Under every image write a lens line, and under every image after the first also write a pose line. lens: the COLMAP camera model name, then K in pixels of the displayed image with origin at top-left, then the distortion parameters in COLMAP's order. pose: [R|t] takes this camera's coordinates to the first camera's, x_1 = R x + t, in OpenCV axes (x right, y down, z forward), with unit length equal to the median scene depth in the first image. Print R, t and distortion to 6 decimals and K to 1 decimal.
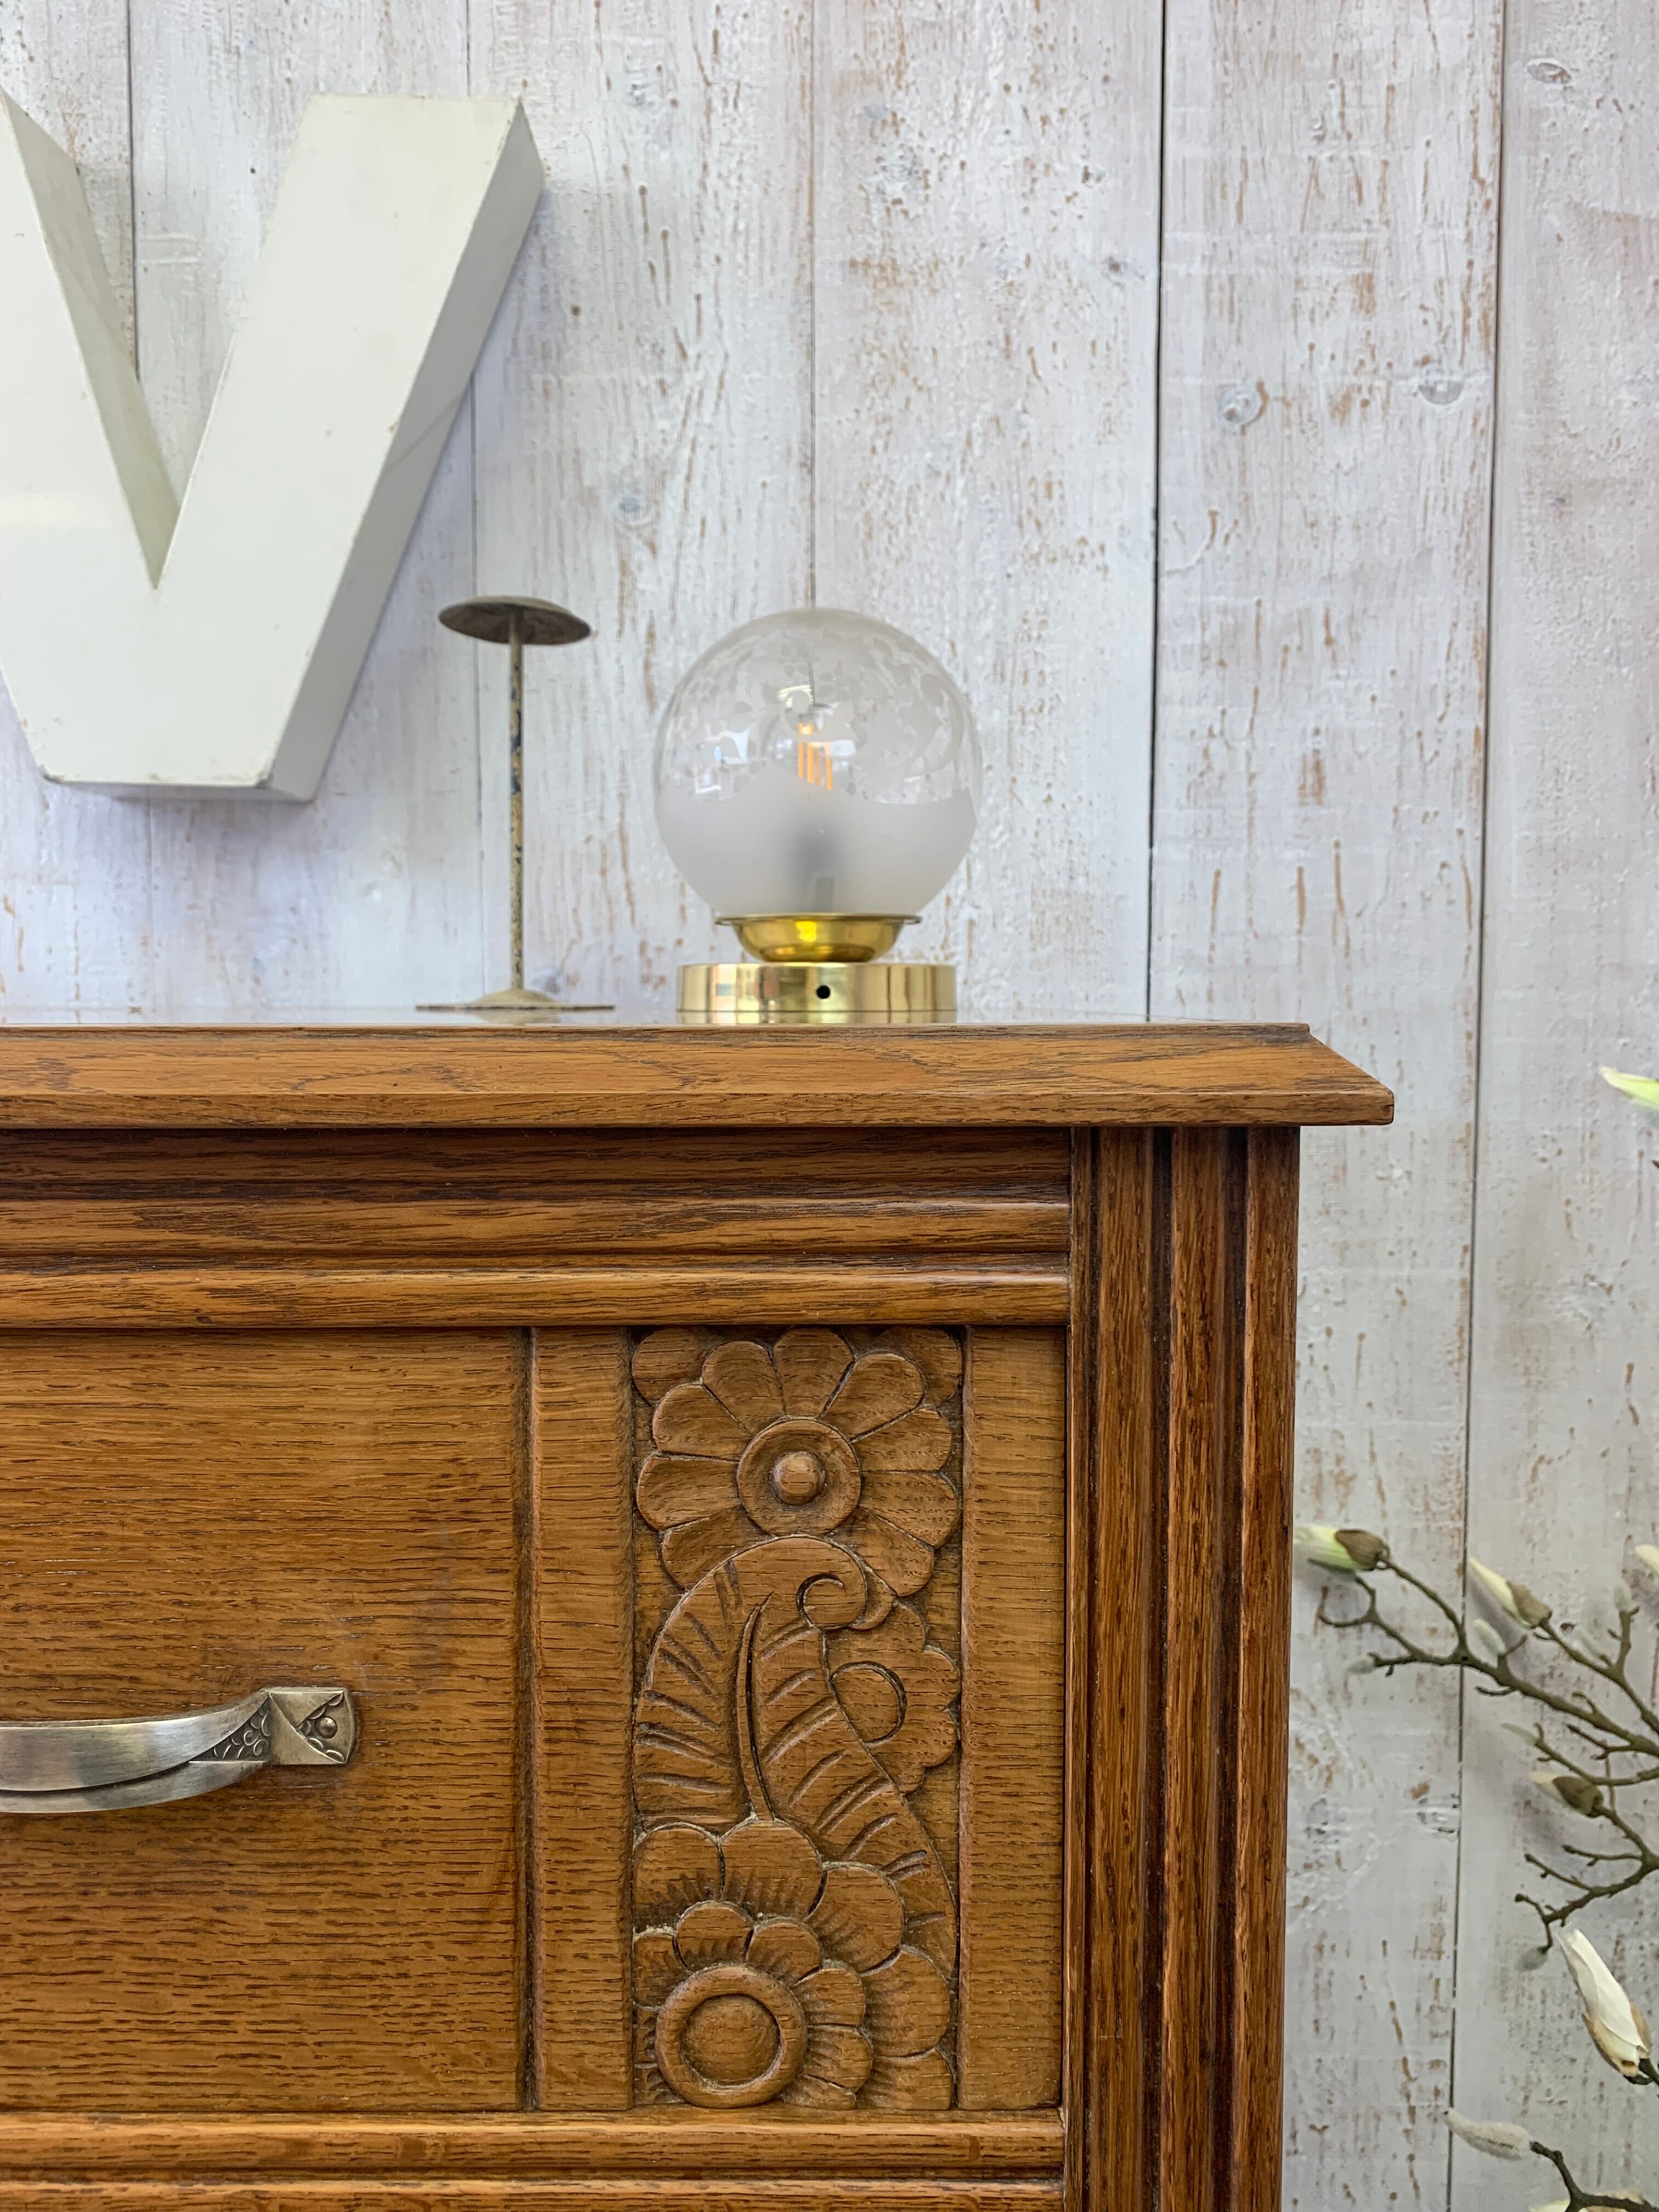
lens RADIAL K [[1719.3, 0, 820.7], [0, 1719.3, 1091.5], [0, 0, 1]] dist [0.015605, -0.013956]
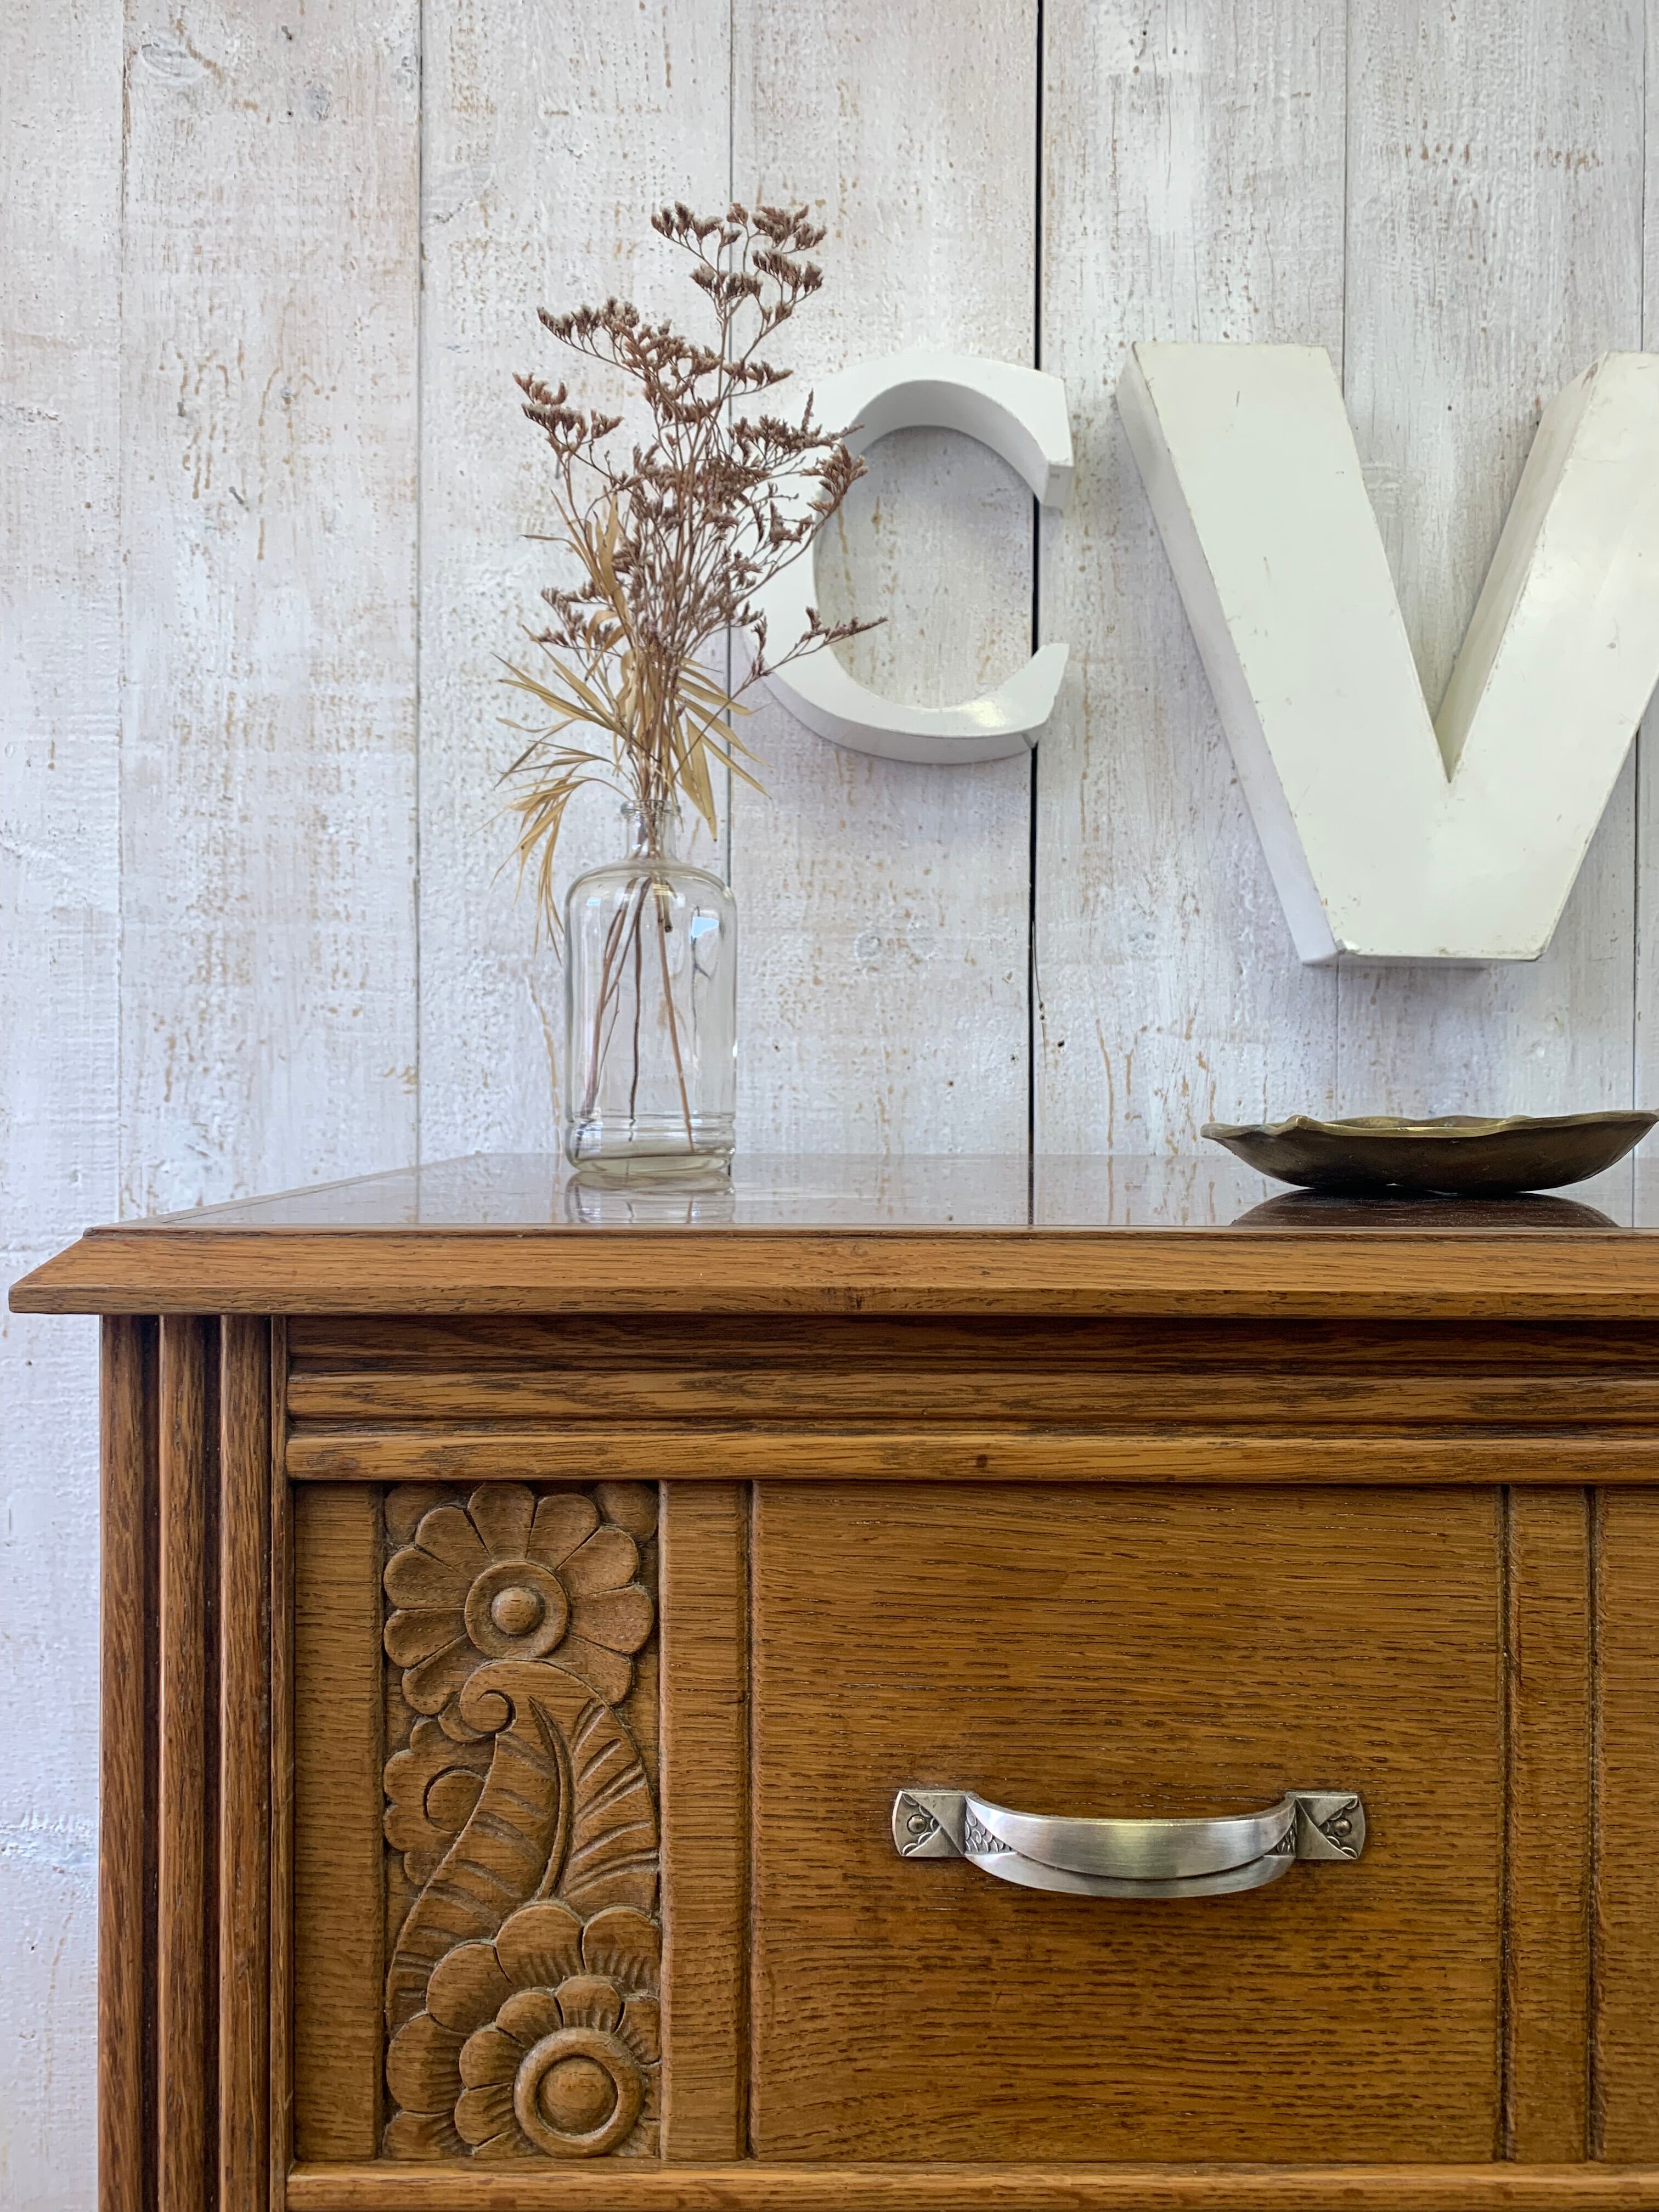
lens RADIAL K [[1719.3, 0, 818.9], [0, 1719.3, 1090.5], [0, 0, 1]] dist [0.015605, -0.013956]
pose [[0.999980, 0.004341, 0.004668, -0.741819], [-0.004067, 0.998348, -0.057320, -0.027338], [-0.004909, 0.057299, 0.998345, -0.086325]]
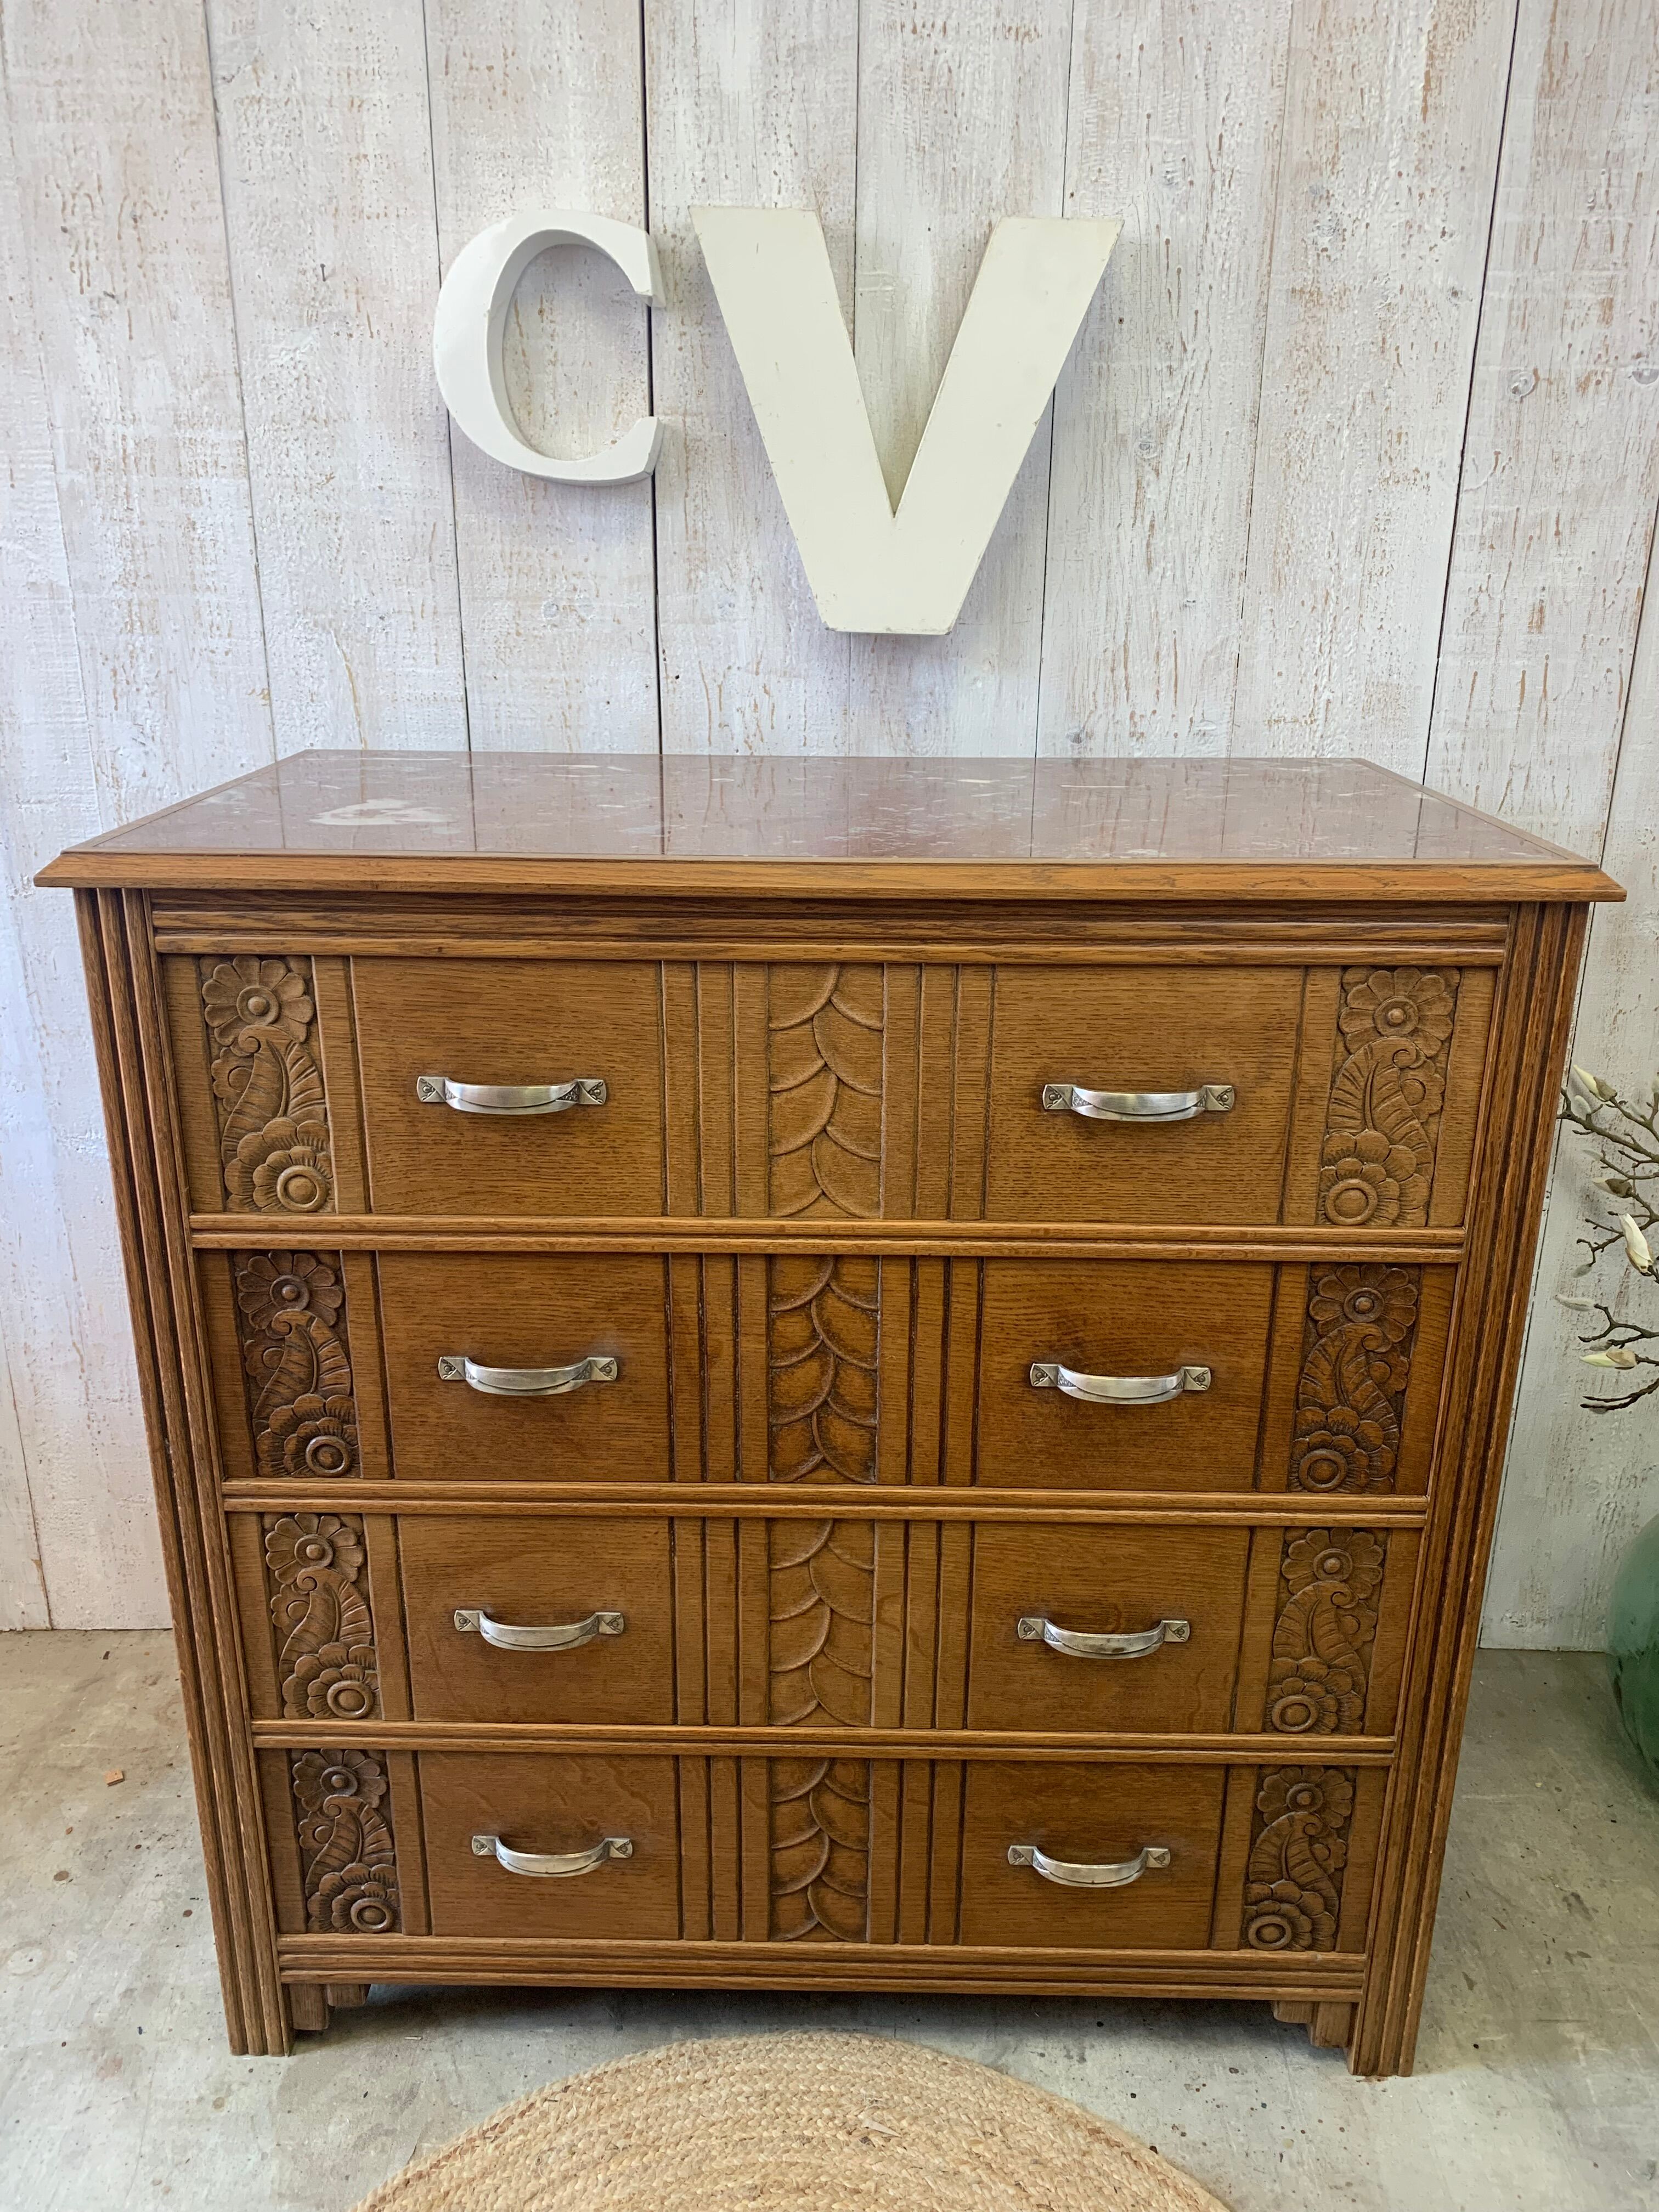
lens RADIAL K [[1719.3, 0, 825.9], [0, 1719.3, 1098.7], [0, 0, 1]] dist [0.015605, -0.013956]
pose [[0.999903, 0.010694, -0.008955, -0.404245], [-0.007966, 0.964851, 0.262676, -0.169117], [0.011450, -0.262579, 0.964842, -0.786380]]
